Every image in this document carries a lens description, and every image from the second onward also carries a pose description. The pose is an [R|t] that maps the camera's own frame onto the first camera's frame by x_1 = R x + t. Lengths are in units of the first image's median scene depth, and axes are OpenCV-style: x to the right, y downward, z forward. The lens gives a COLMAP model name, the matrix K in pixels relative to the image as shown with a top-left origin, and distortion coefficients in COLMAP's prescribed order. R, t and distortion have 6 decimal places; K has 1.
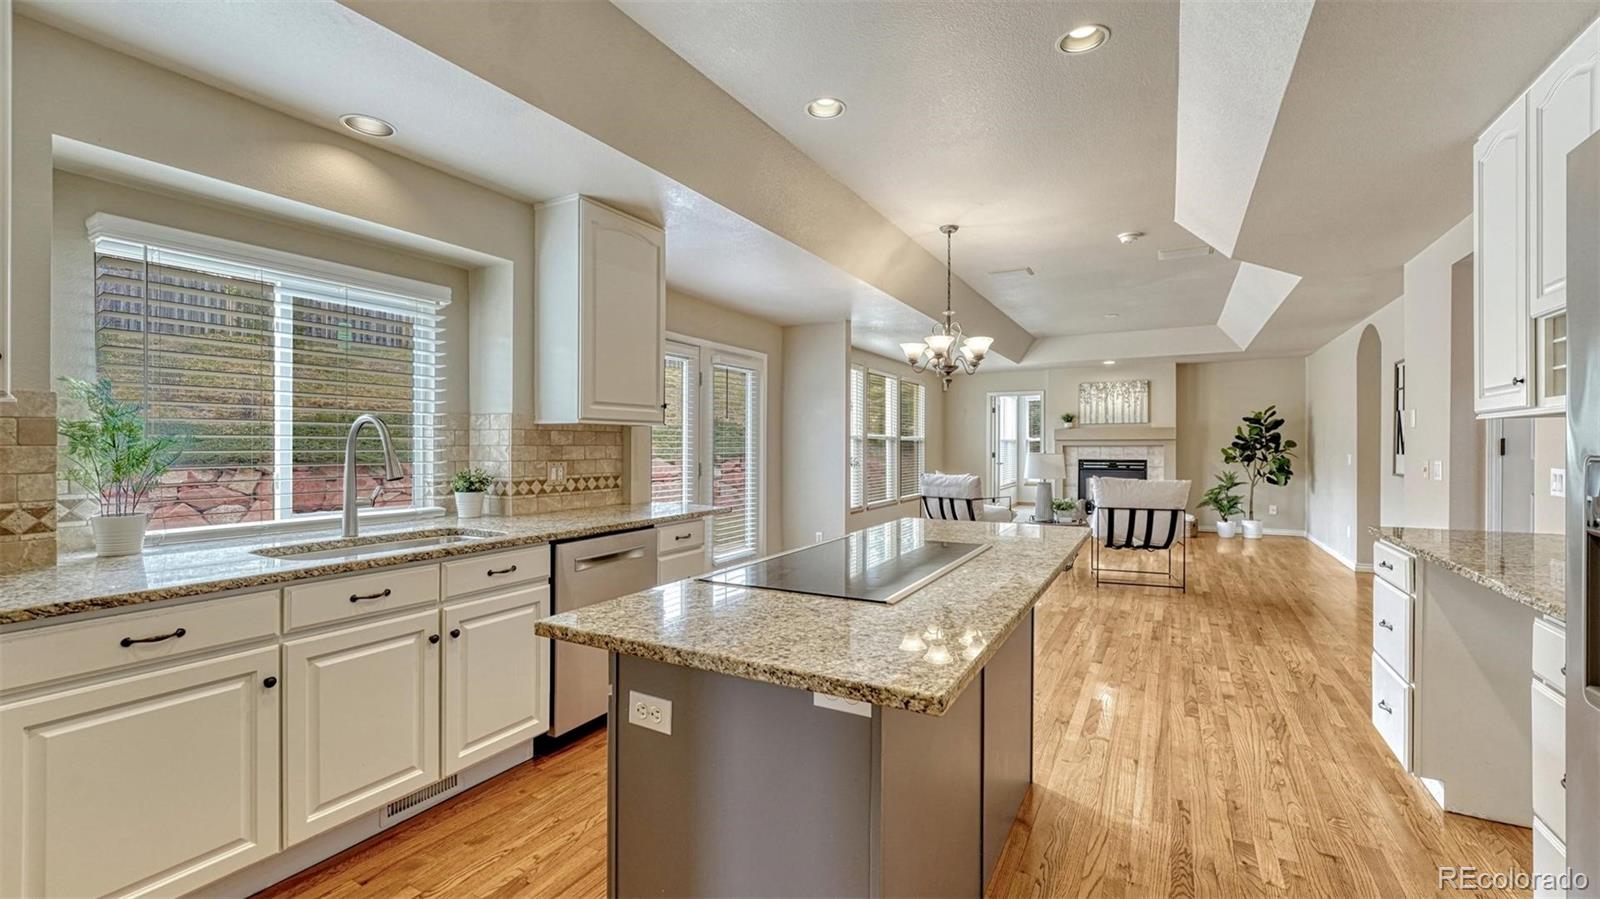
lens RADIAL K [[656.0, 0, 801.6], [0, 656.0, 452.1], [0, 0, 1]] dist [-0.010506, 0.001807]
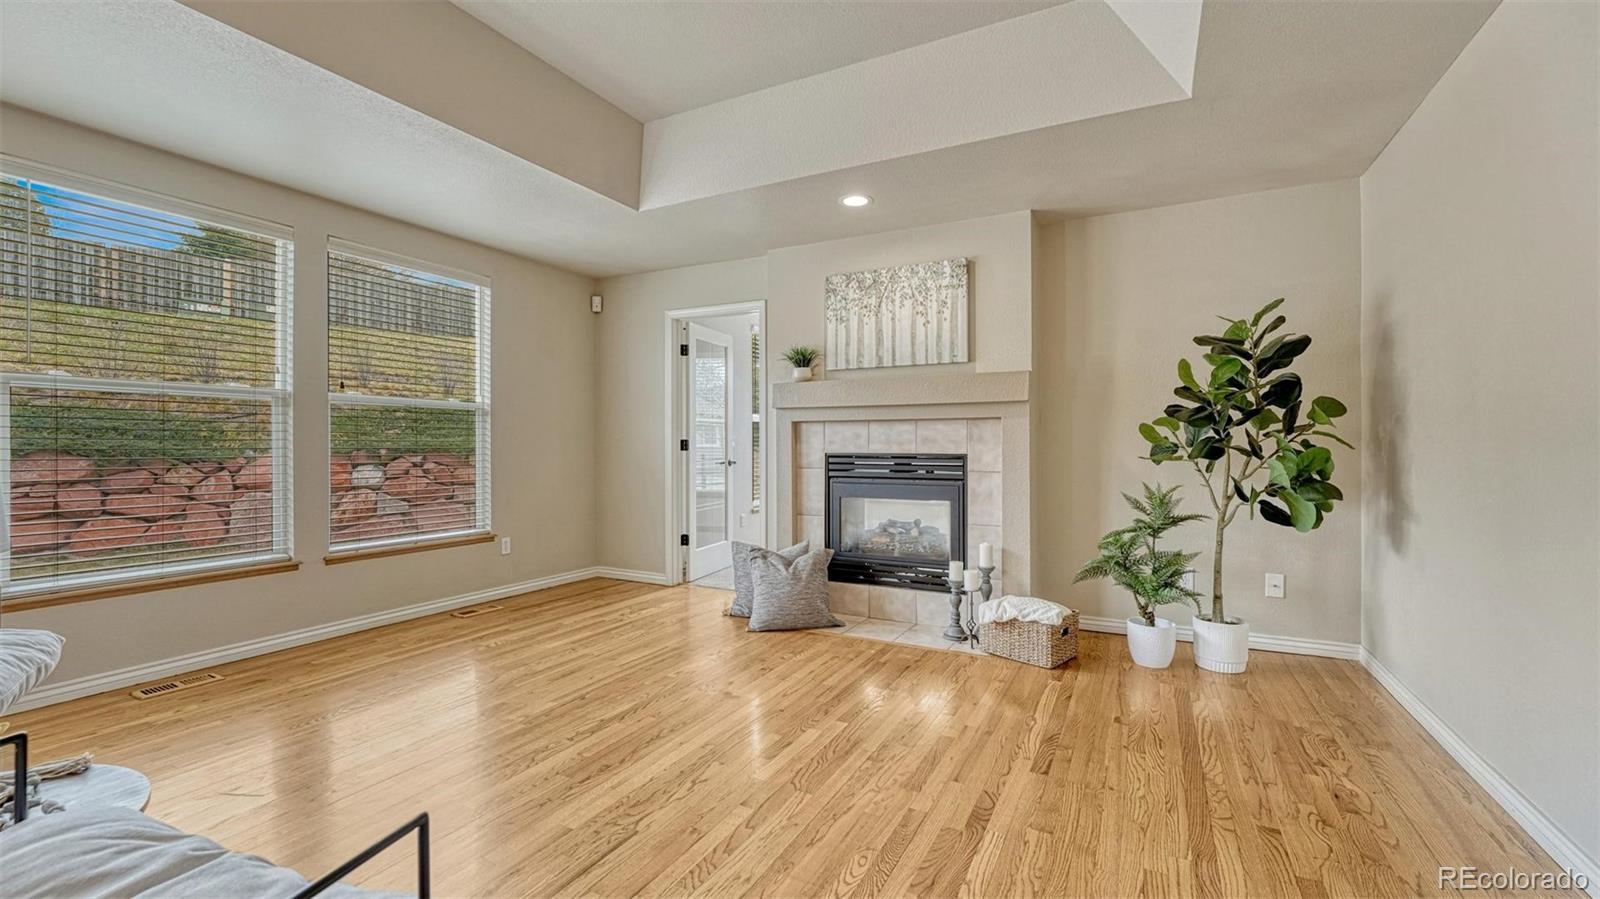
lens RADIAL K [[656.0, 0, 804.1], [0, 656.0, 444.3], [0, 0, 1]] dist [-0.010506, 0.001807]
pose [[0.999473, 0.002069, 0.032409, 0.445400], [-0.001773, 0.999956, -0.009159, 0.010405], [-0.032427, 0.009097, 0.999433, 0.641785]]
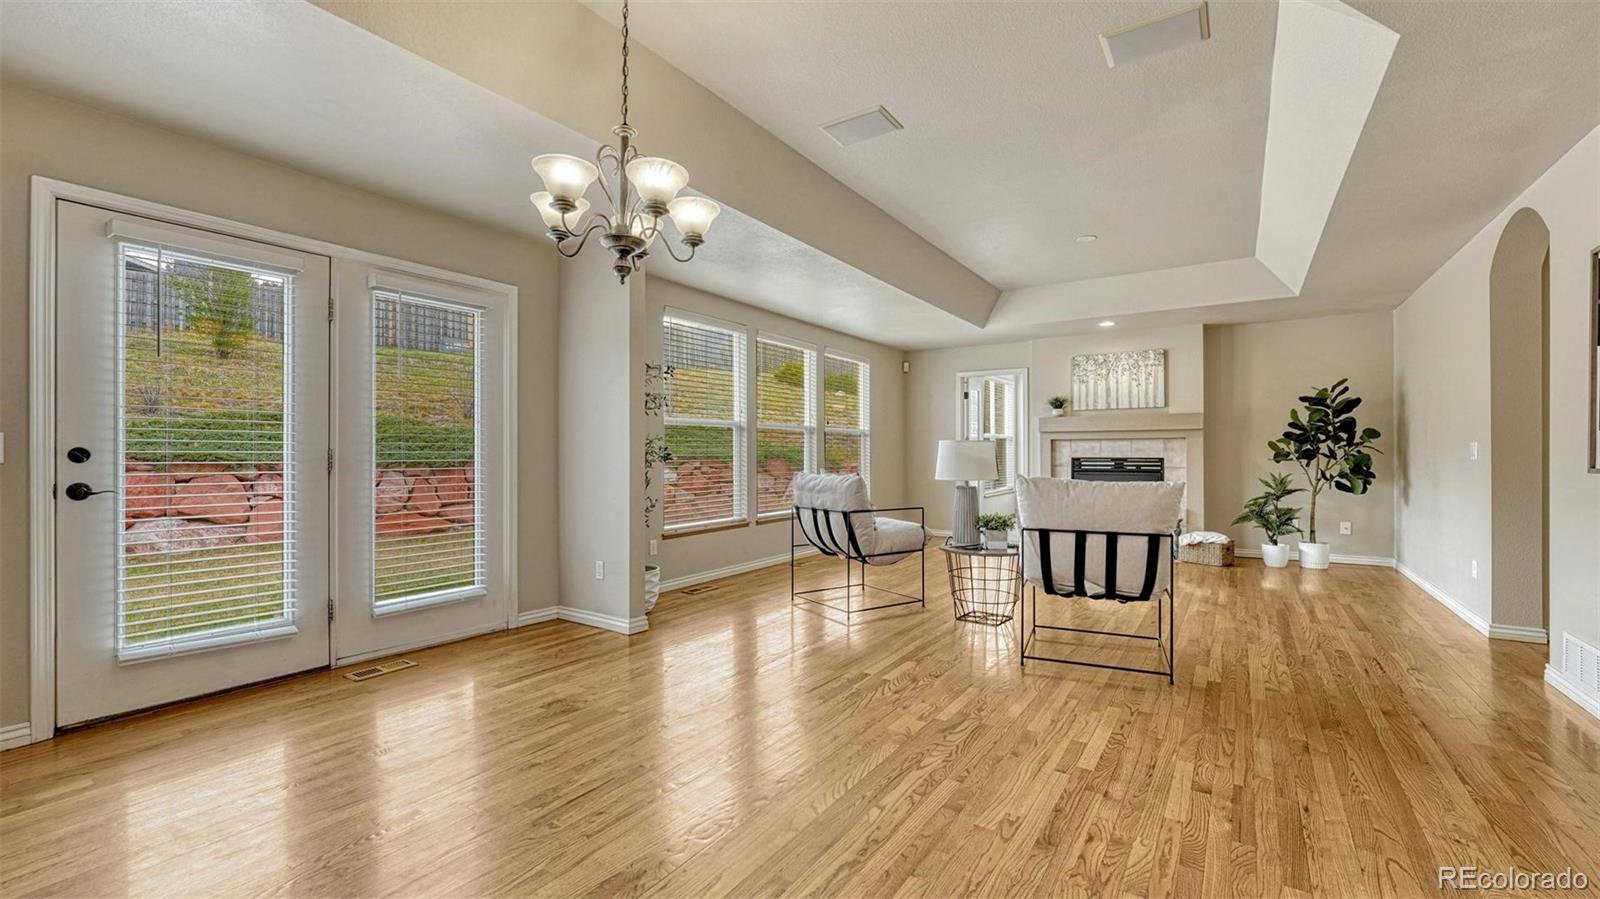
lens RADIAL K [[656.0, 0, 801.0], [0, 656.0, 453.3], [0, 0, 1]] dist [-0.010506, 0.001807]
pose [[0.997231, 0.000717, -0.074362, 0.190720], [-0.001394, 0.999958, -0.009055, 0.014934], [0.074352, 0.009133, 0.997190, 0.257071]]
